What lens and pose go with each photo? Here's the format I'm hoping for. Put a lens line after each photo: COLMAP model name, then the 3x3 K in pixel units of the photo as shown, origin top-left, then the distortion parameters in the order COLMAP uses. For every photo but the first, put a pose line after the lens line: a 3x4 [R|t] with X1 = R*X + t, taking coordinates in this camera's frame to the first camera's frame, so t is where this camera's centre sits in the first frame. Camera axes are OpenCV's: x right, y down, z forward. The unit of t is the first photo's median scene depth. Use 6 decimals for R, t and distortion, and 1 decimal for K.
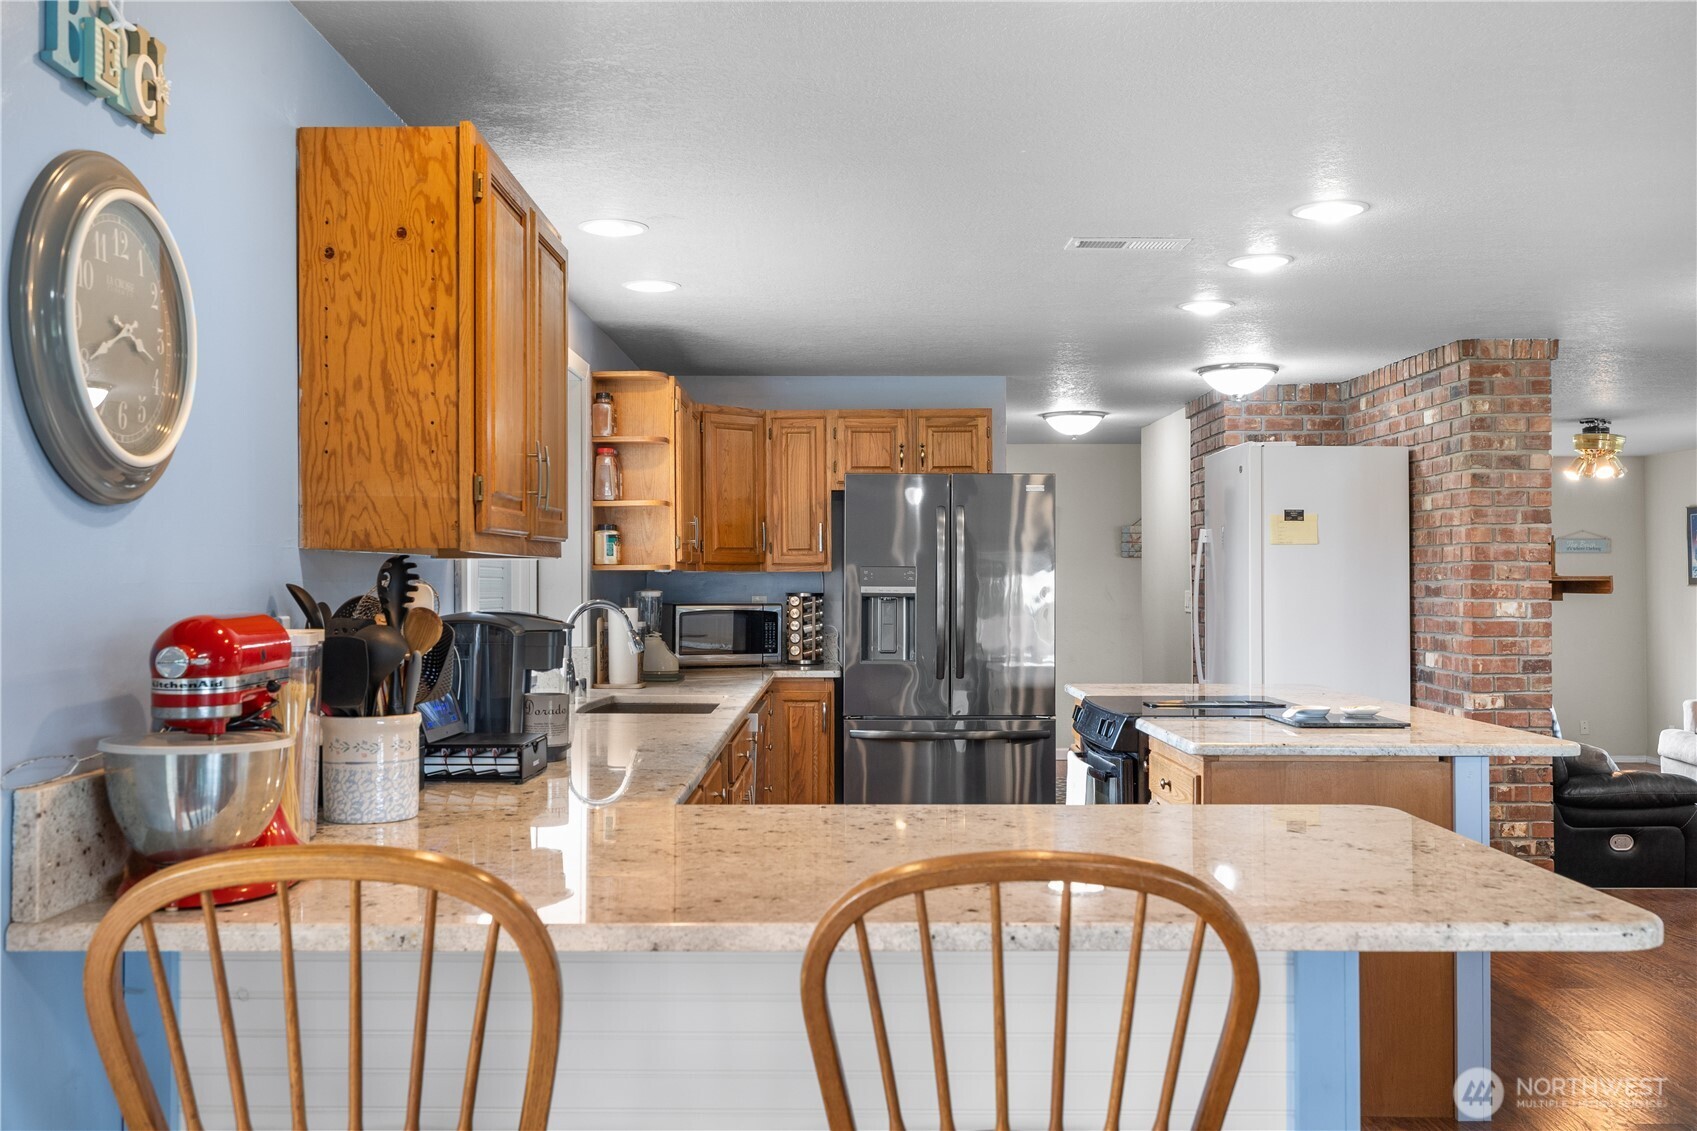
lens RADIAL K [[1574.2, 0, 846.4], [0, 1574.2, 562.1], [0, 0, 1]] dist [-0.017629, 0.000000]
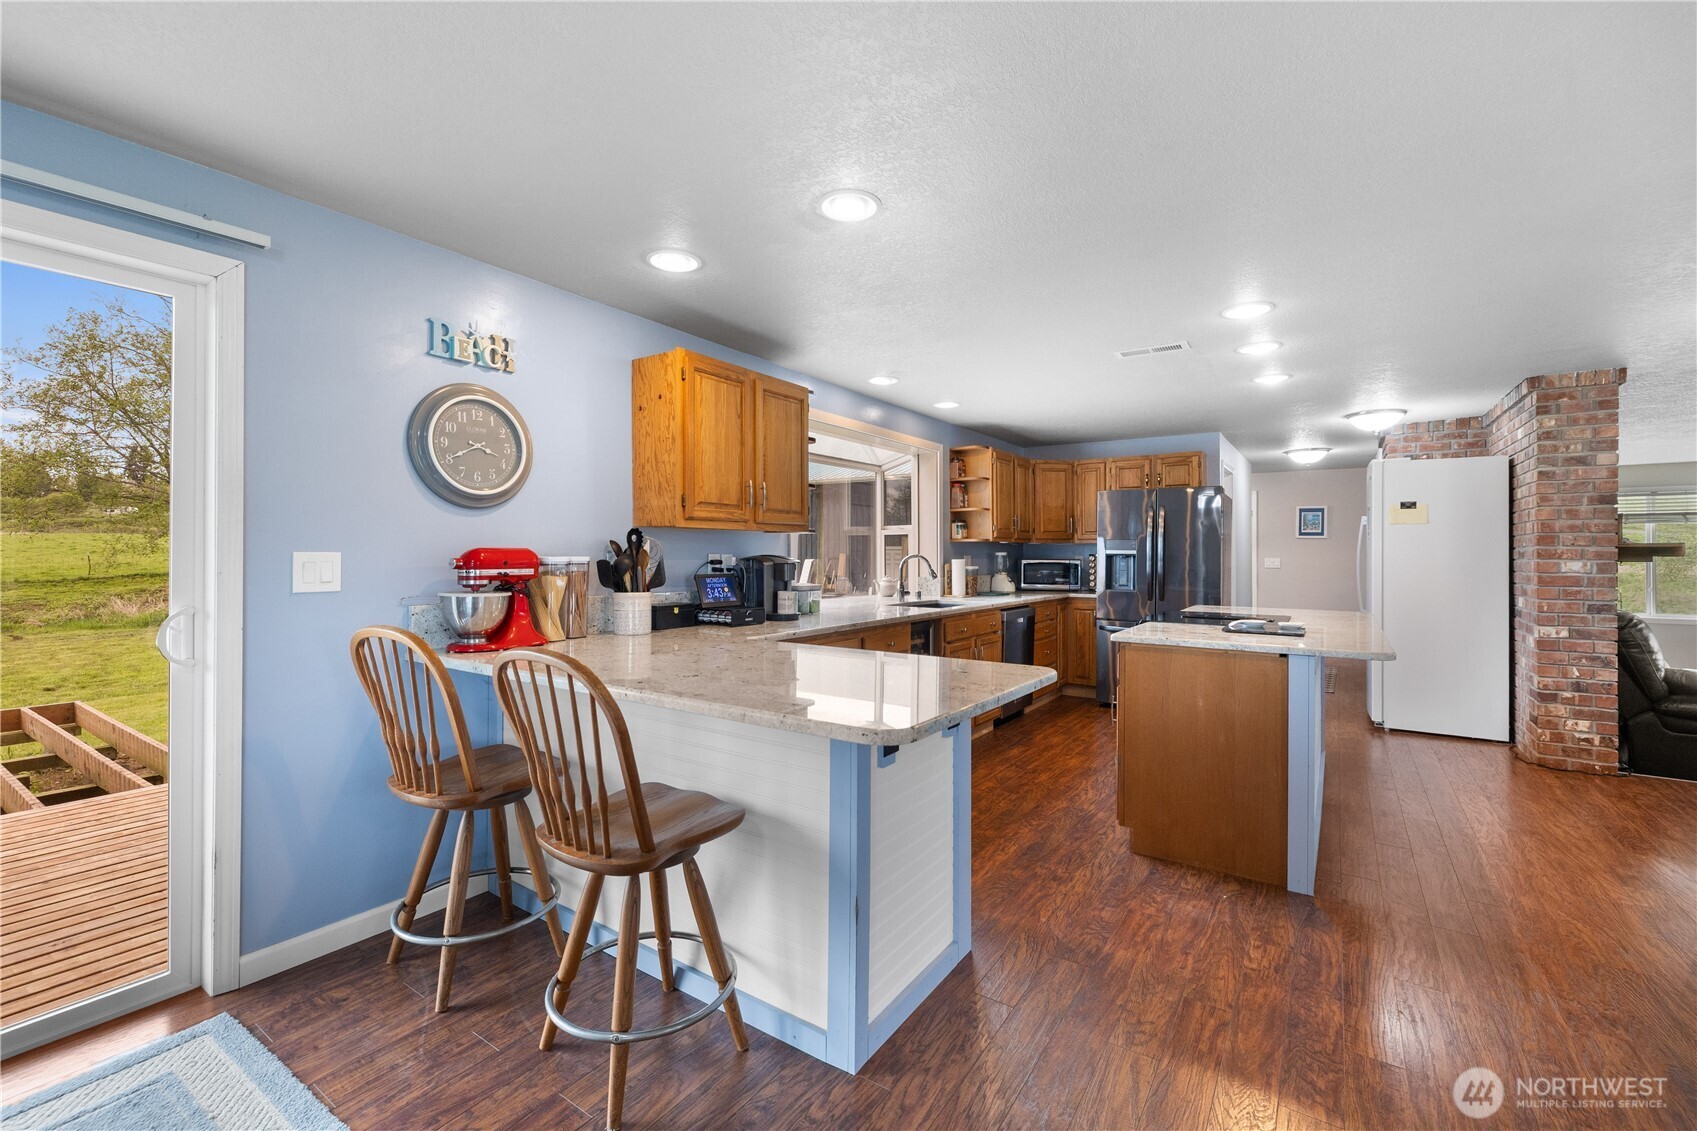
lens RADIAL K [[737.0, 0, 844.2], [0, 737.0, 554.0], [0, 0, 1]] dist [0.000682, -0.000151]
pose [[0.821539, 0.004444, -0.570135, 0.263302], [0.001995, 0.999941, 0.010669, 0.010178], [0.570149, -0.009903, 0.821481, 0.093134]]
